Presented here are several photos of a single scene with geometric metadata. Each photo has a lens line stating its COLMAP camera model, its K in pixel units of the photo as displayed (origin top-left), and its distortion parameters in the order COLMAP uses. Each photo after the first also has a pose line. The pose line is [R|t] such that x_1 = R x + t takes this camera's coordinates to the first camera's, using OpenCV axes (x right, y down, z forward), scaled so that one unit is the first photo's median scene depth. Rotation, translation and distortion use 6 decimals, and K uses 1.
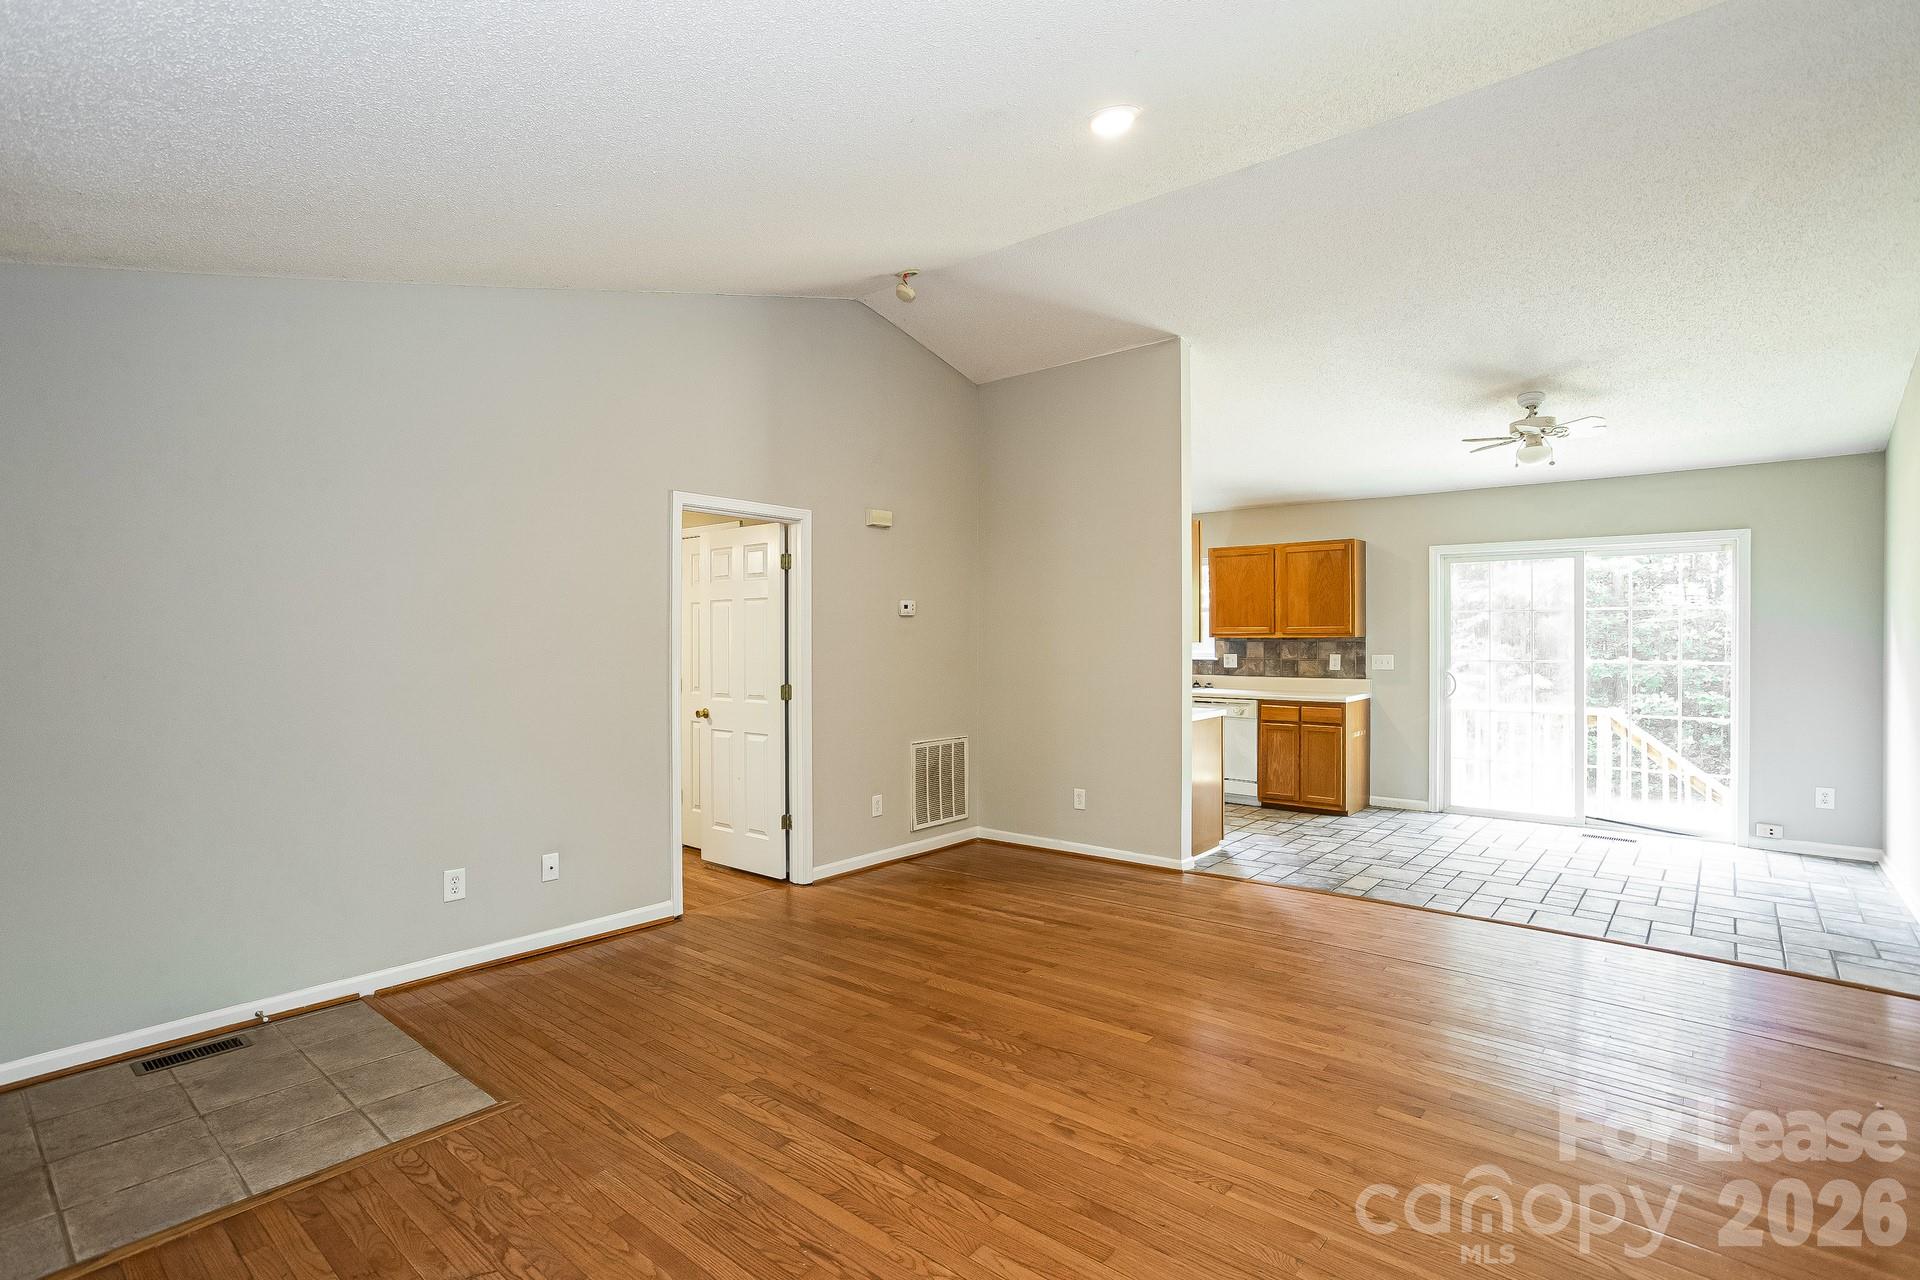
lens RADIAL K [[932.5, 0, 960.0], [0, 932.5, 642.9], [0, 0, 1]] dist [-0.029164, 0.006358]
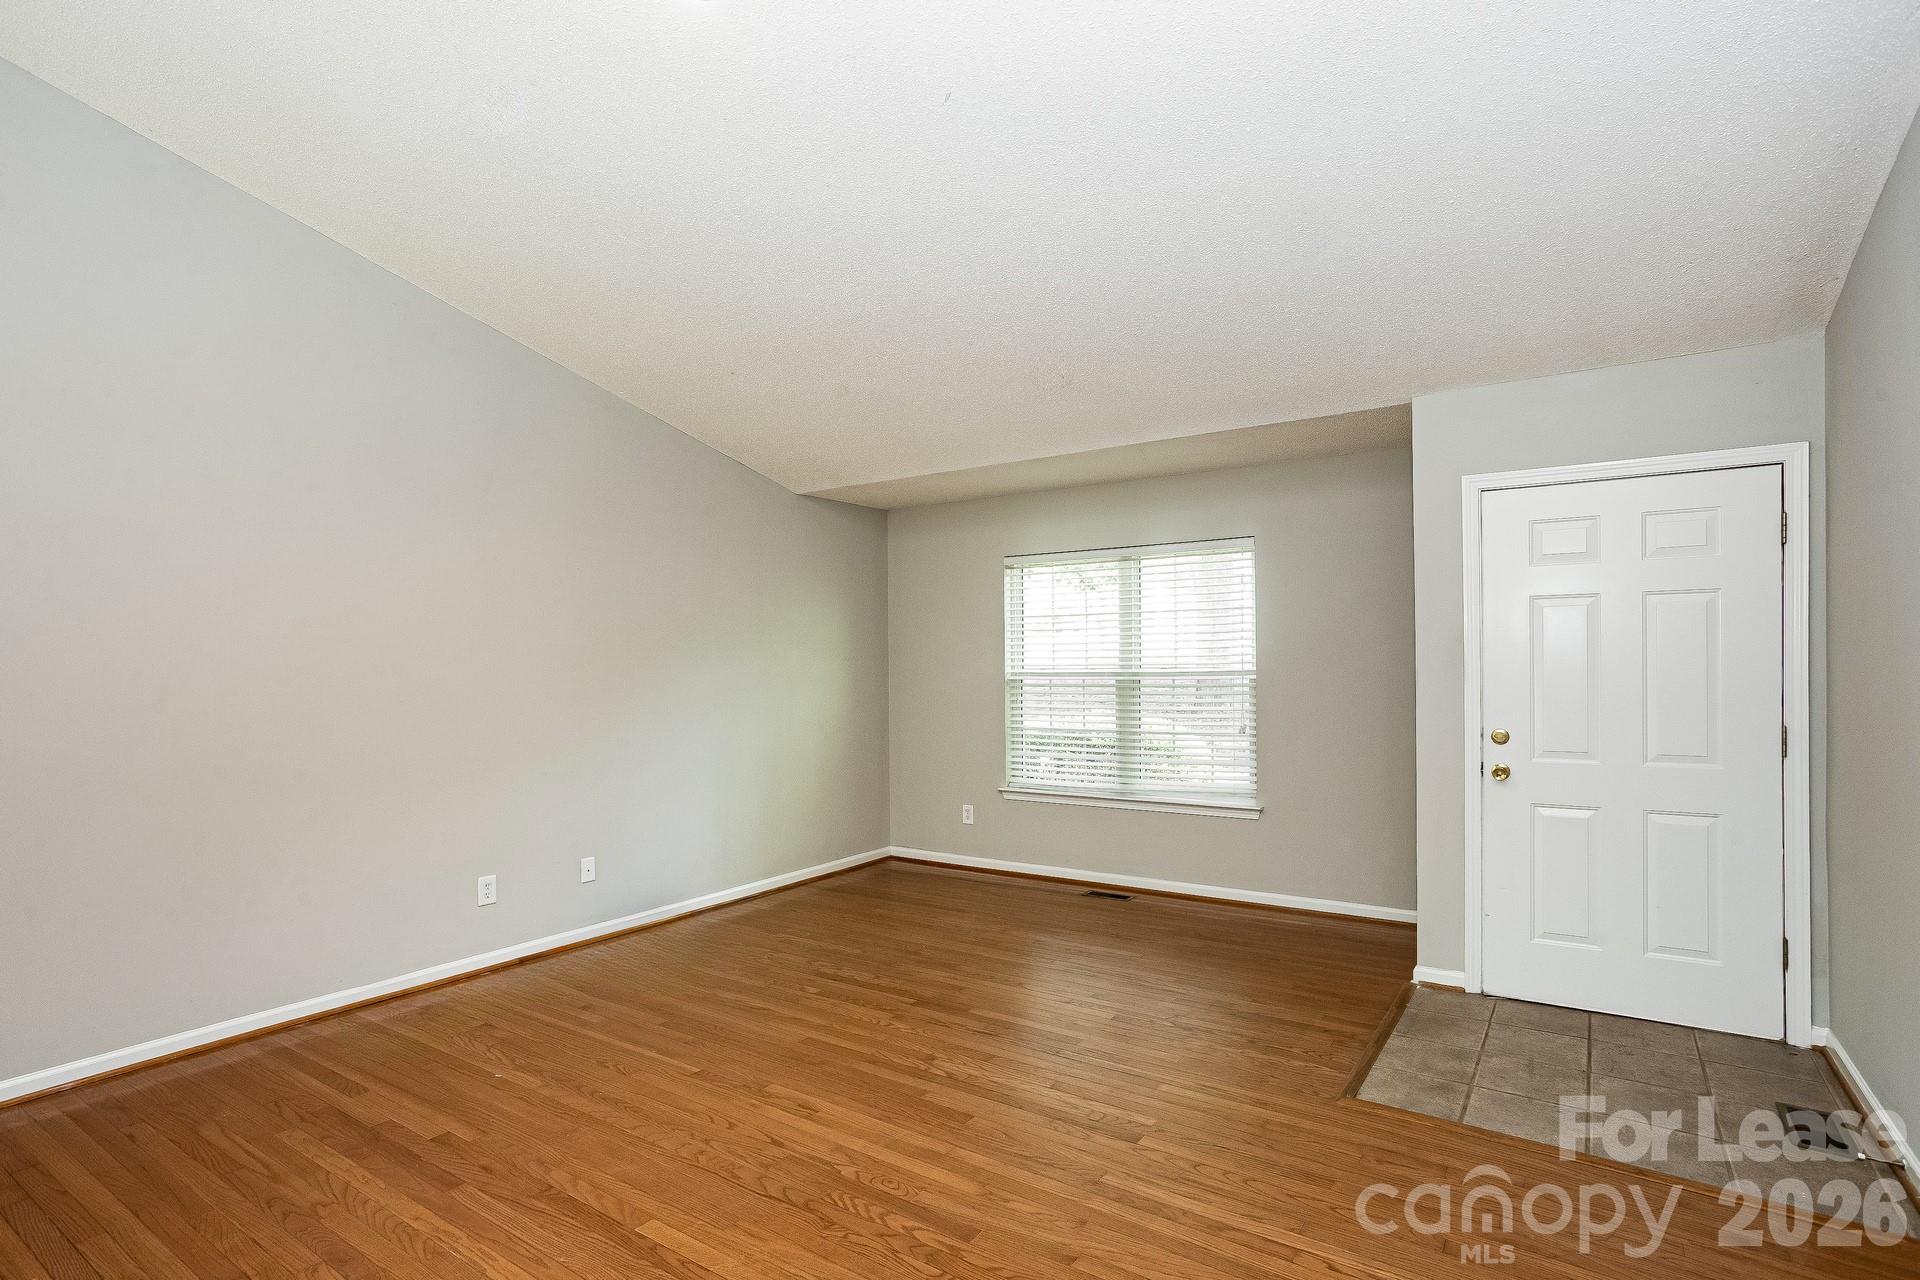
lens RADIAL K [[932.5, 0, 966.5], [0, 932.5, 674.0], [0, 0, 1]] dist [-0.029164, 0.006358]
pose [[-0.993060, 0.013023, -0.116886, 0.031733], [0.010697, 0.999733, 0.020504, -0.000399], [0.117121, 0.019112, -0.992934, 1.397371]]
